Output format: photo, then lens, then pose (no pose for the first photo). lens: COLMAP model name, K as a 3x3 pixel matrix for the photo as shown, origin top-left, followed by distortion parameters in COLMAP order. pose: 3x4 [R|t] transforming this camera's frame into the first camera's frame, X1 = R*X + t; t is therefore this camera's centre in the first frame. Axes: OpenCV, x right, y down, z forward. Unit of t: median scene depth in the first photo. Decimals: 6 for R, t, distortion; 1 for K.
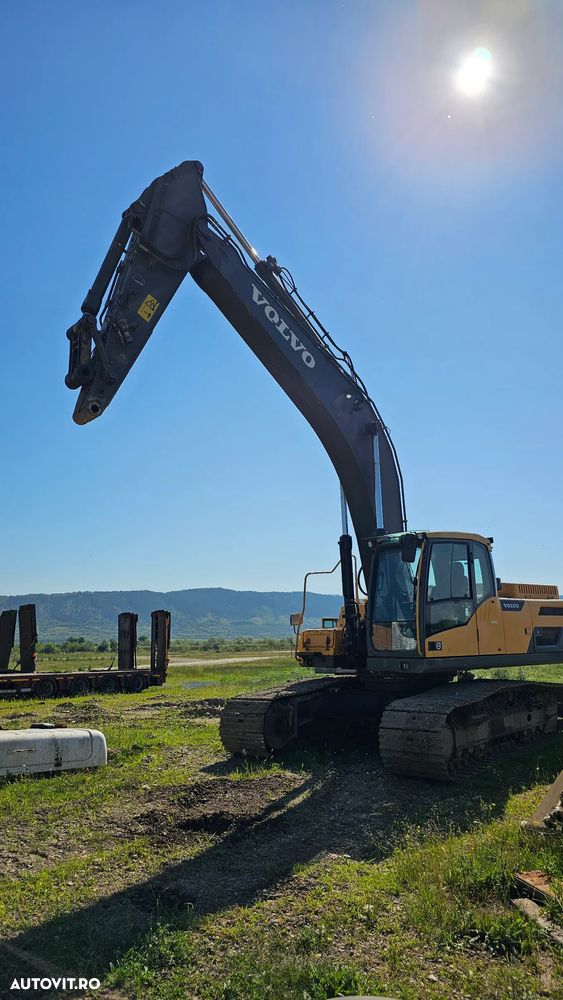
lens RADIAL K [[710.6, 0, 270.8], [0, 710.6, 517.8], [0, 0, 1]] dist [0.024977, -0.005167]
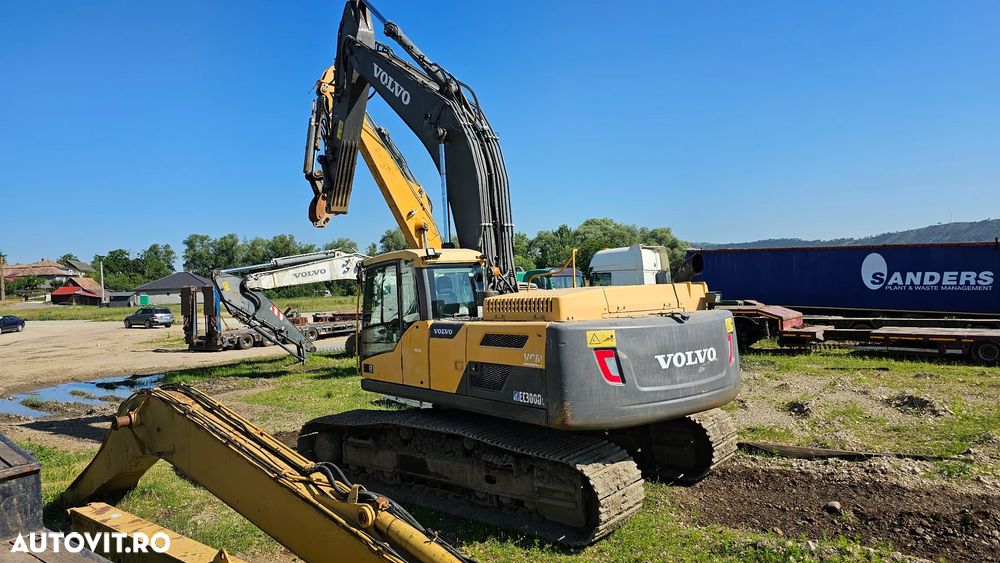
lens RADIAL K [[685.3, 0, 500.0], [0, 685.3, 281.5], [0, 0, 1]] dist [0.072482, -0.086527]
pose [[-0.026734, 0.013298, -0.999554, 1.068943], [0.213787, 0.976853, 0.007278, 0.075187], [0.976515, -0.213497, -0.028958, 1.067891]]
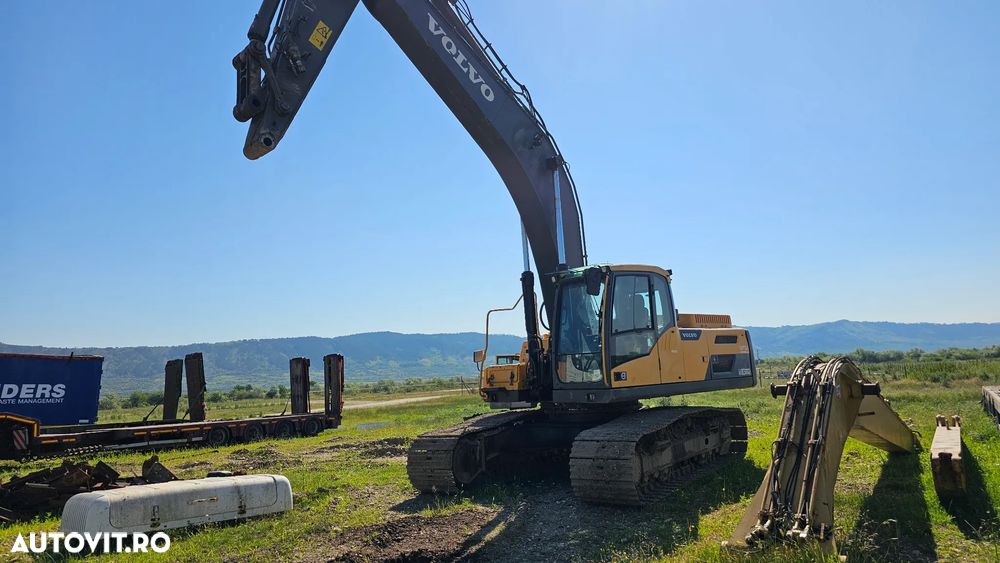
lens RADIAL K [[682.9, 0, 500.0], [0, 682.9, 298.2], [0, 0, 1]] dist [0.059989, -0.070101]
pose [[0.994892, -0.026597, 0.097382, -0.030418], [0.021480, 0.998352, 0.053224, 0.010981], [-0.098637, -0.050860, 0.993823, 0.041861]]
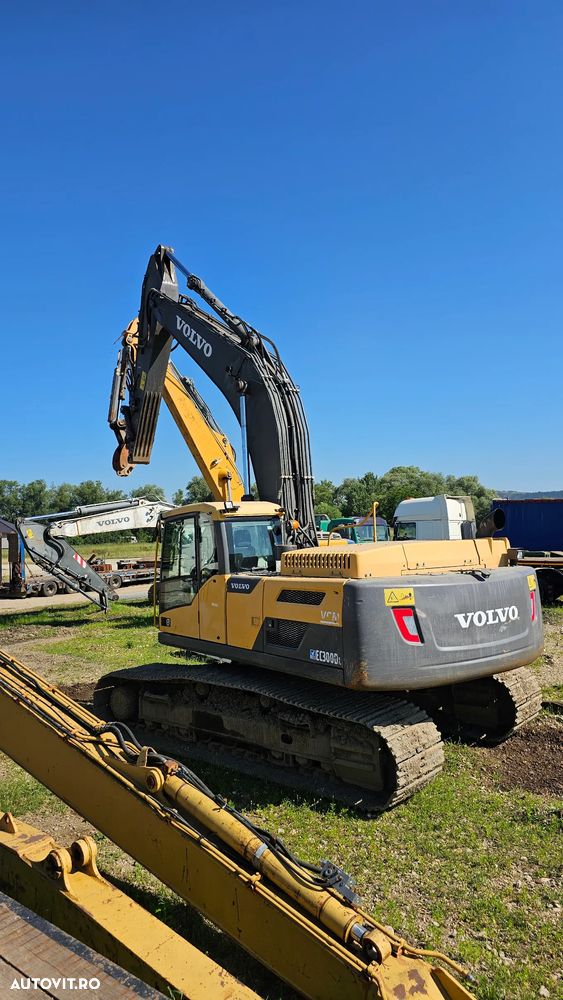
lens RADIAL K [[685.3, 0, 294.4], [0, 685.3, 506.5], [0, 0, 1]] dist [0.072482, -0.086527]
pose [[-0.043433, -0.019075, -0.998874, 1.060548], [0.206651, 0.978024, -0.027663, 0.069351], [0.977450, -0.207620, -0.038536, 1.077198]]
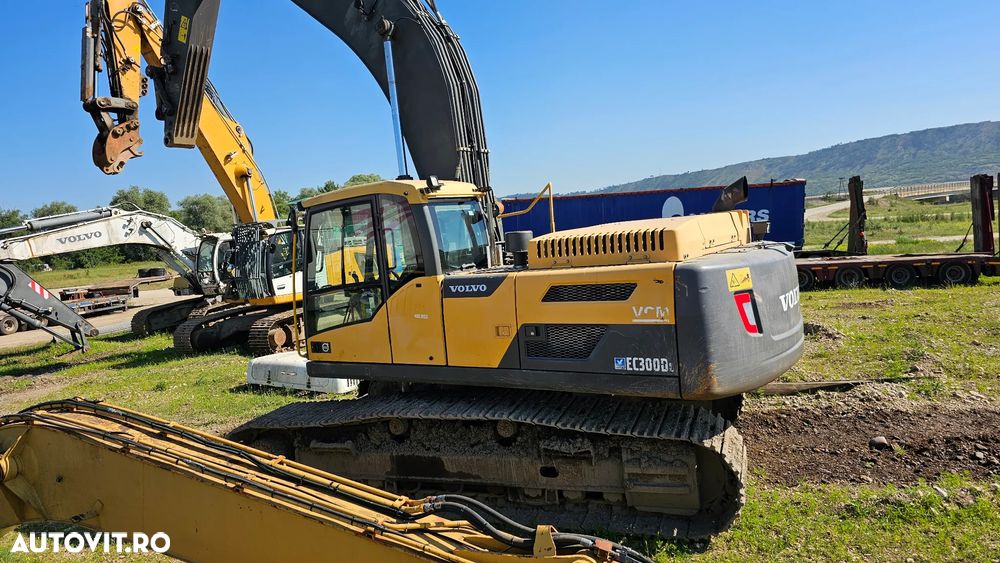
lens RADIAL K [[682.9, 0, 500.0], [0, 682.9, 298.2], [0, 0, 1]] dist [0.059989, -0.070101]
pose [[0.313865, 0.087990, -0.945382, 0.857470], [0.242427, 0.955267, 0.169395, 0.041153], [0.917997, -0.282353, 0.278493, 0.842802]]
